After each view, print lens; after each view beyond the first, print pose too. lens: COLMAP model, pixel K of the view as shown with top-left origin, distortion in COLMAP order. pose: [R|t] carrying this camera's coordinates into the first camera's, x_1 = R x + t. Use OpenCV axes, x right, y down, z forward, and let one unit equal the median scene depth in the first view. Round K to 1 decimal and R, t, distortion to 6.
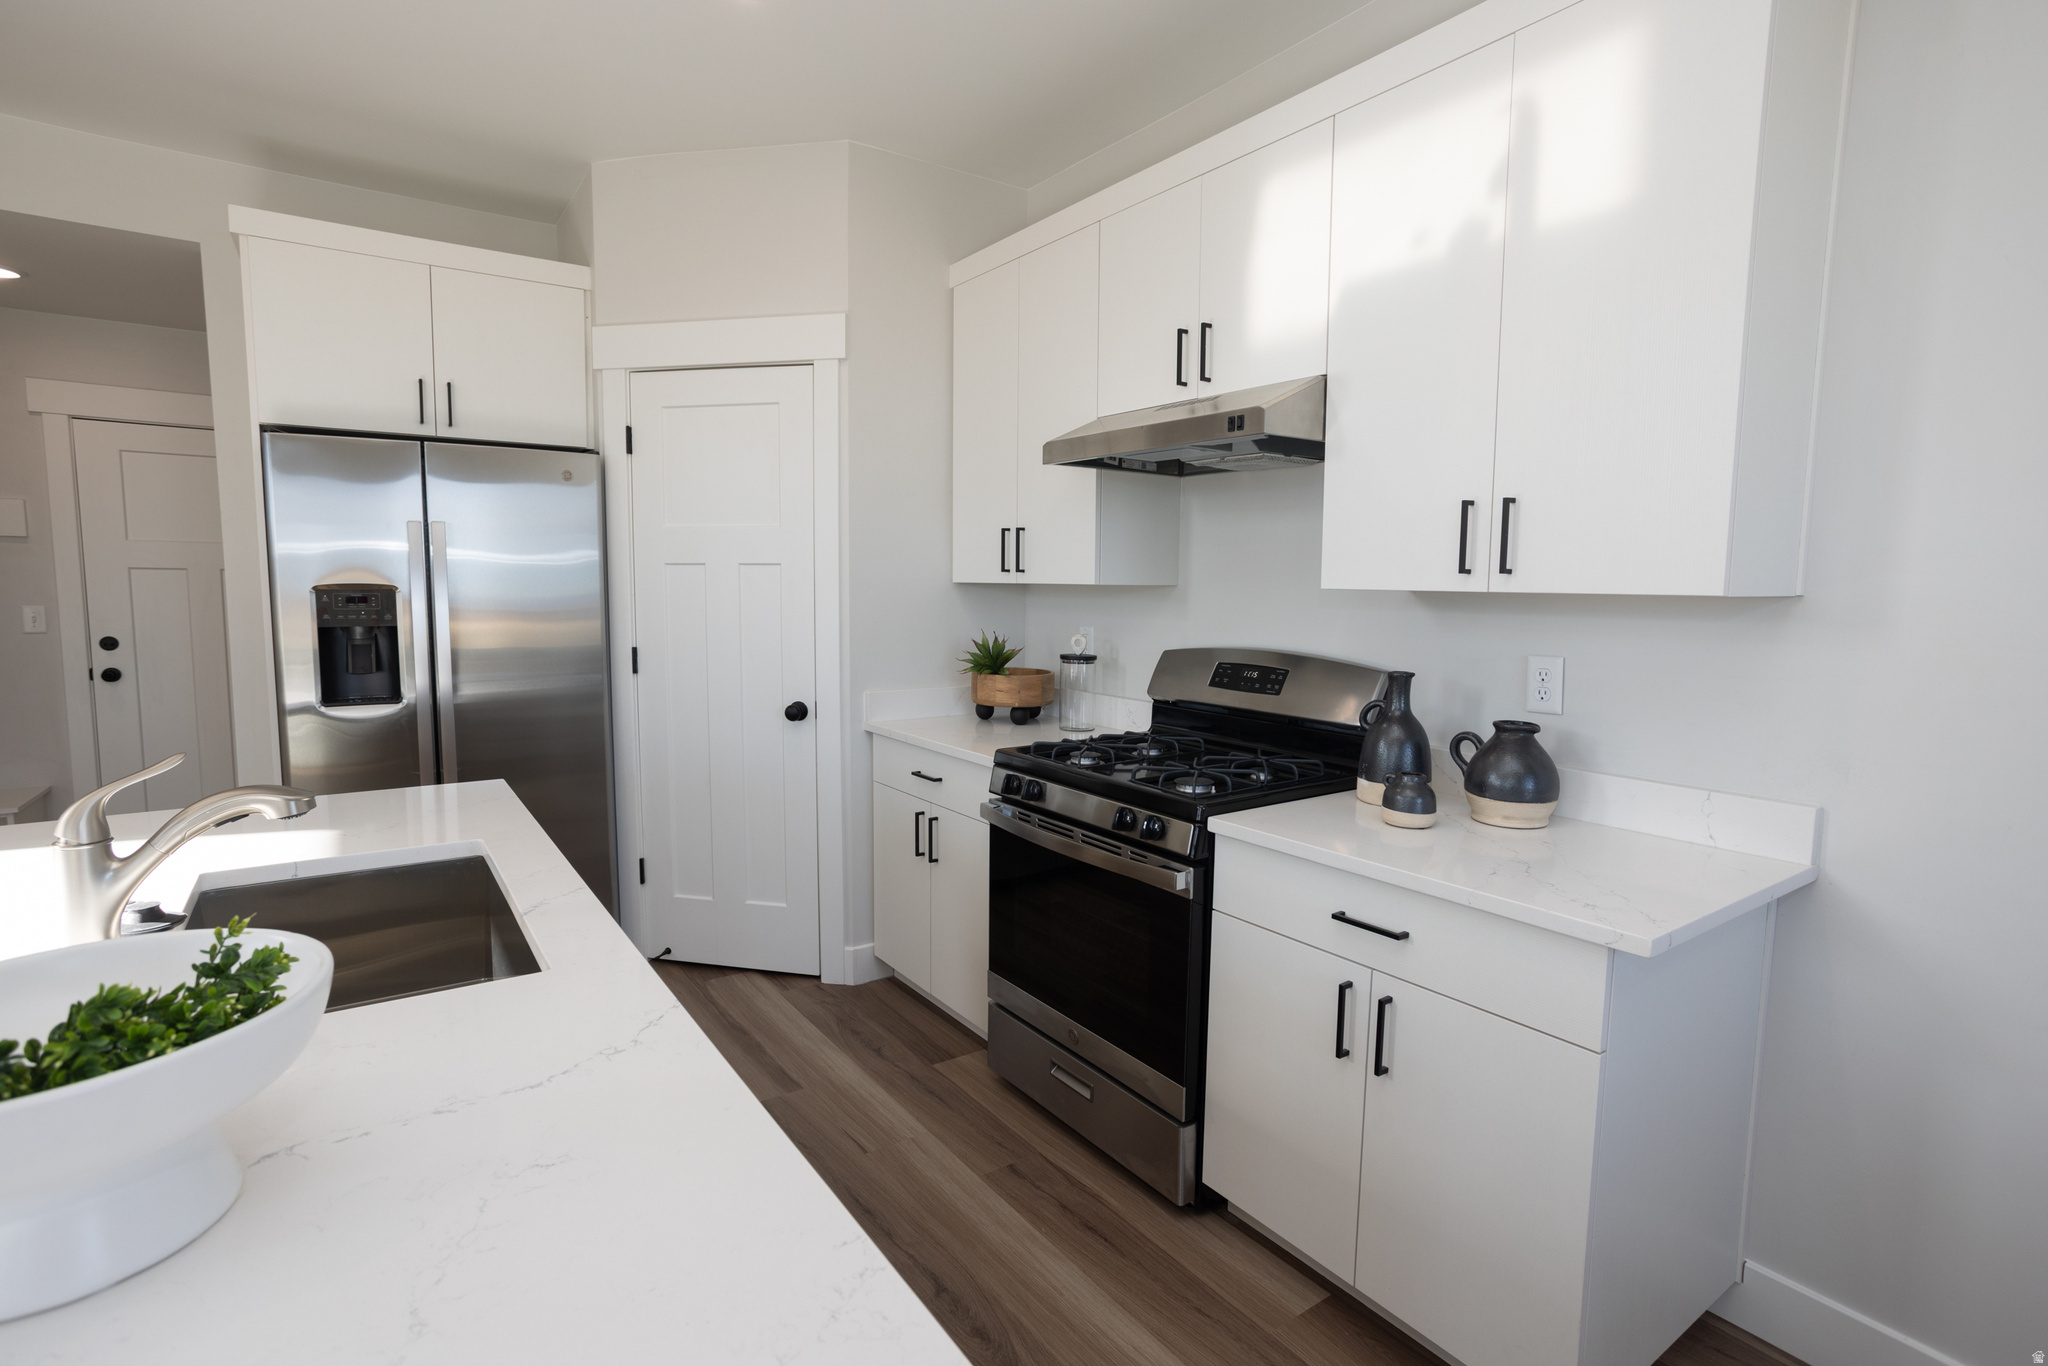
lens RADIAL K [[994.4, 0, 993.6], [0, 994.4, 680.7], [0, 0, 1]] dist [-0.047005, 0.045349]
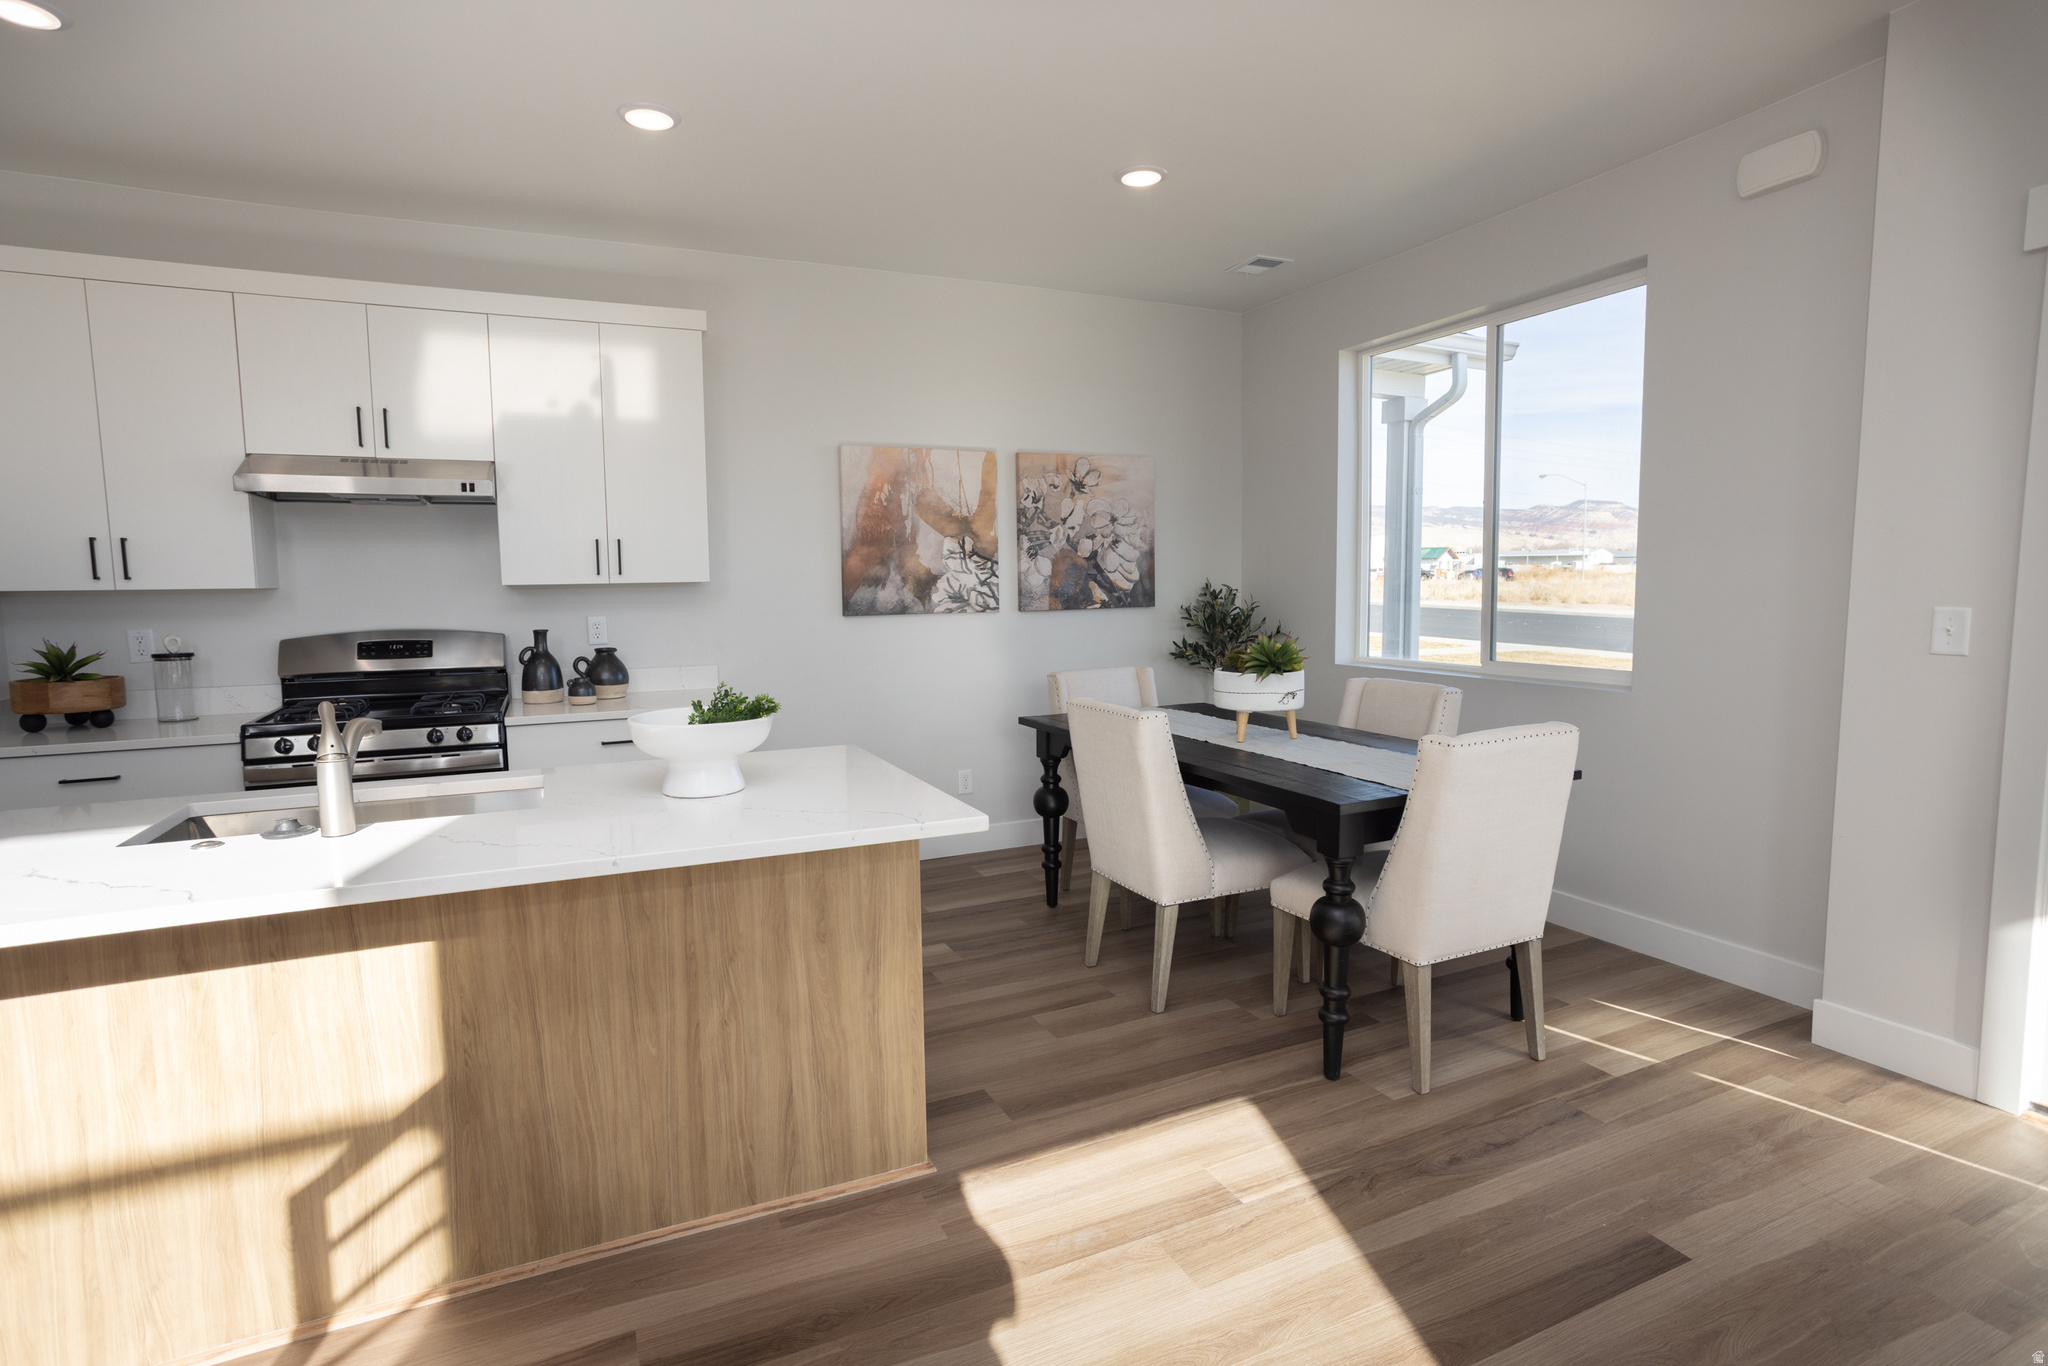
lens RADIAL K [[1036.9, 0, 1019.5], [0, 1036.9, 675.2], [0, 0, 1]] dist [-0.056932, 0.042037]
pose [[0.158804, -0.104286, 0.981787, -1.008641], [0.113503, 0.989741, 0.086771, 0.008127], [-0.980764, 0.097656, 0.169012, -0.132441]]
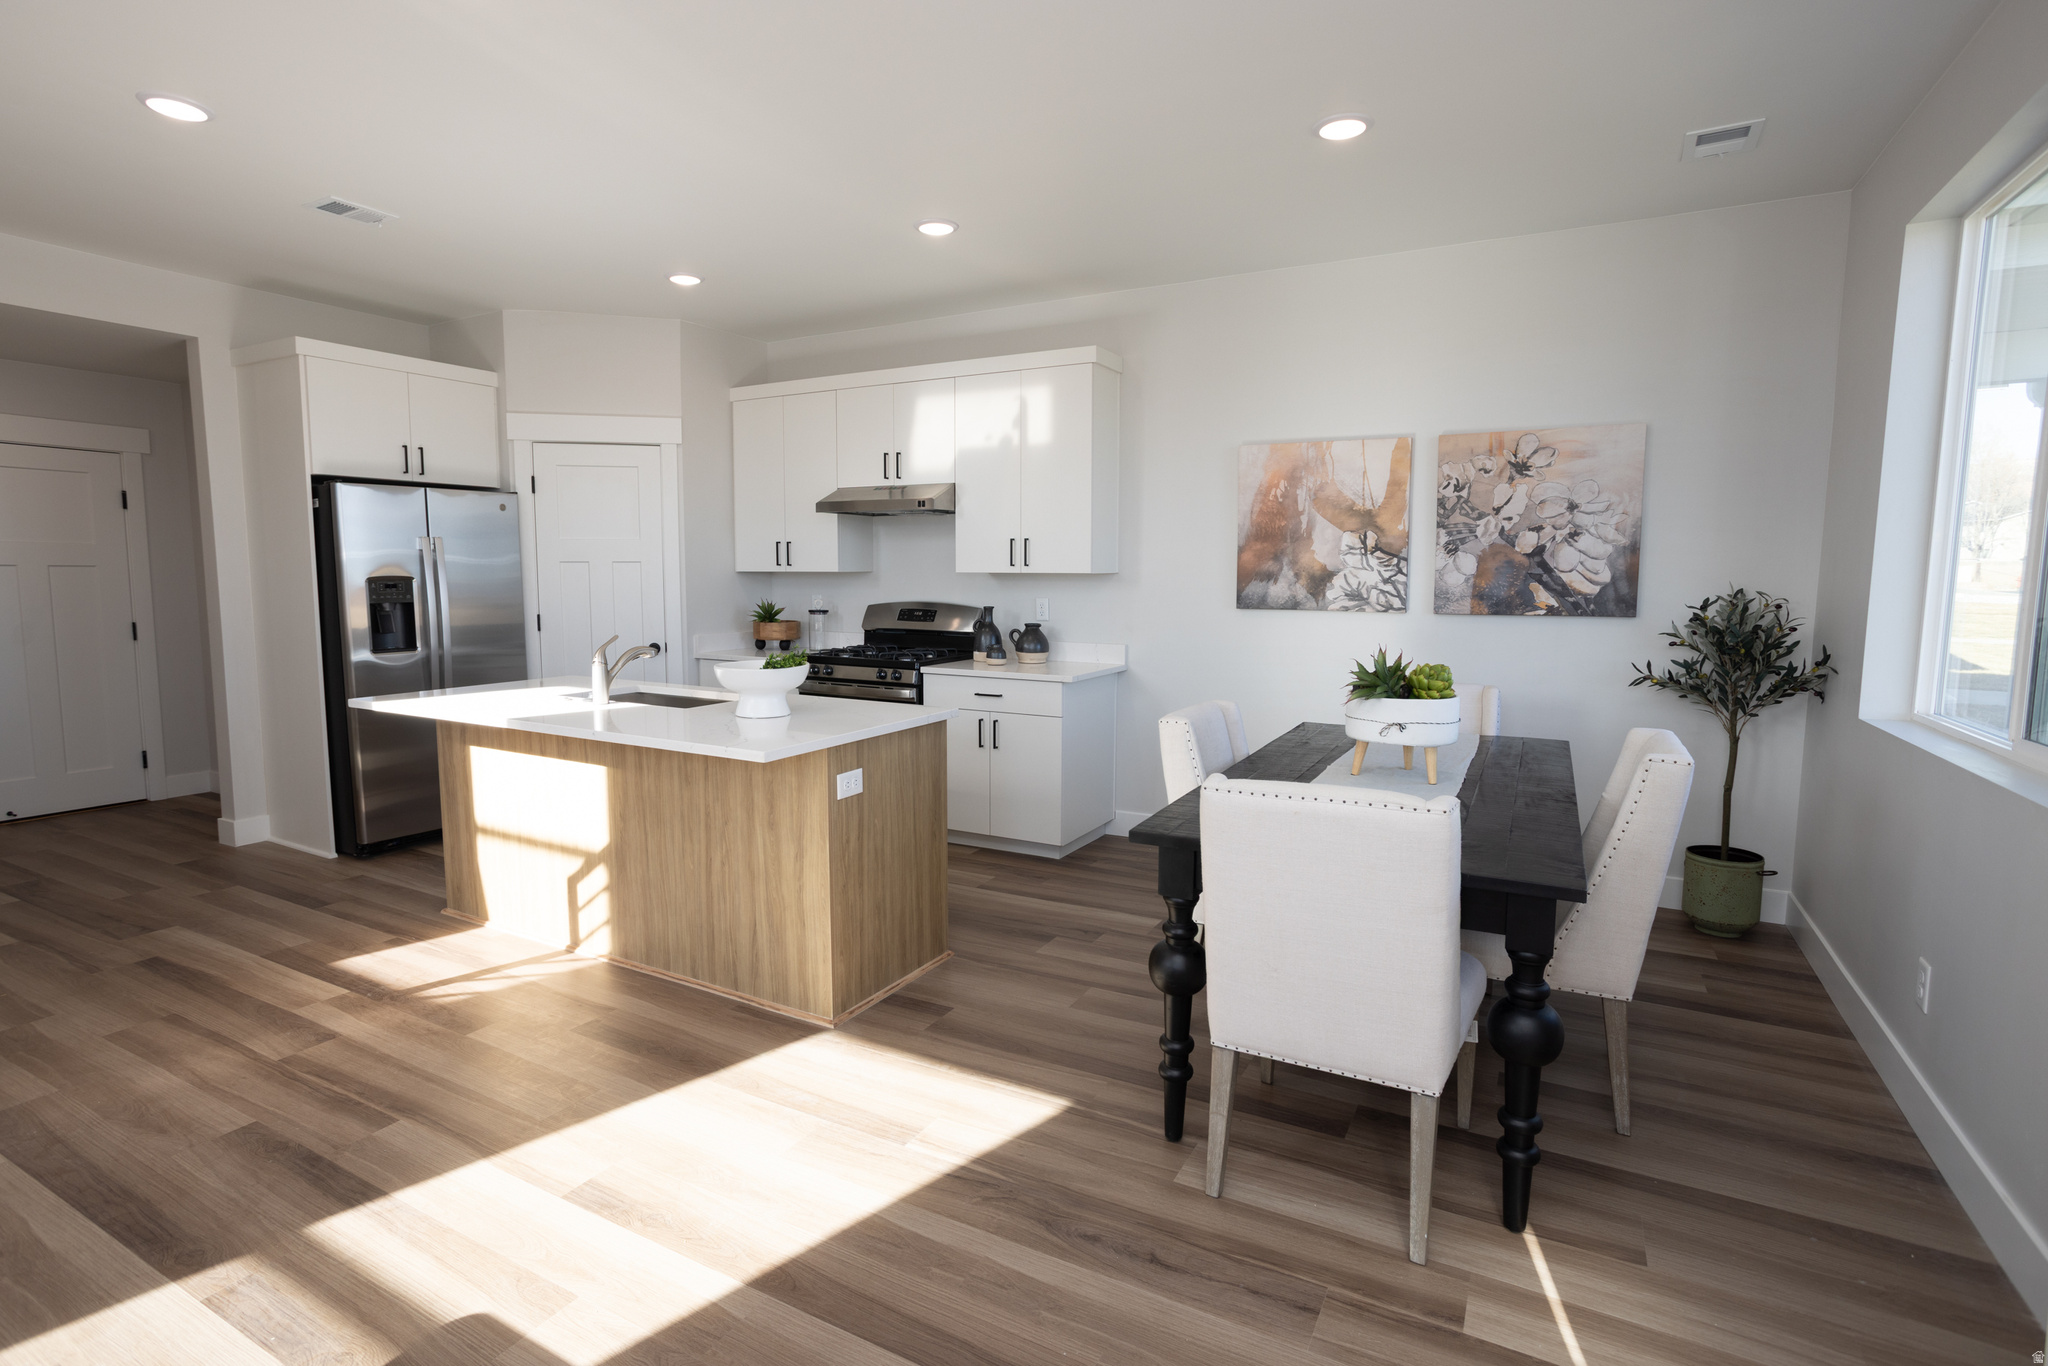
lens RADIAL K [[1005.2, 0, 989.3], [0, 1005.2, 679.6], [0, 0, 1]] dist [-0.059677, 0.036347]
pose [[0.896388, -0.055241, 0.439814, -0.524588], [0.050404, 0.998471, 0.022681, 0.088495], [-0.440395, 0.001838, 0.897802, -0.937155]]
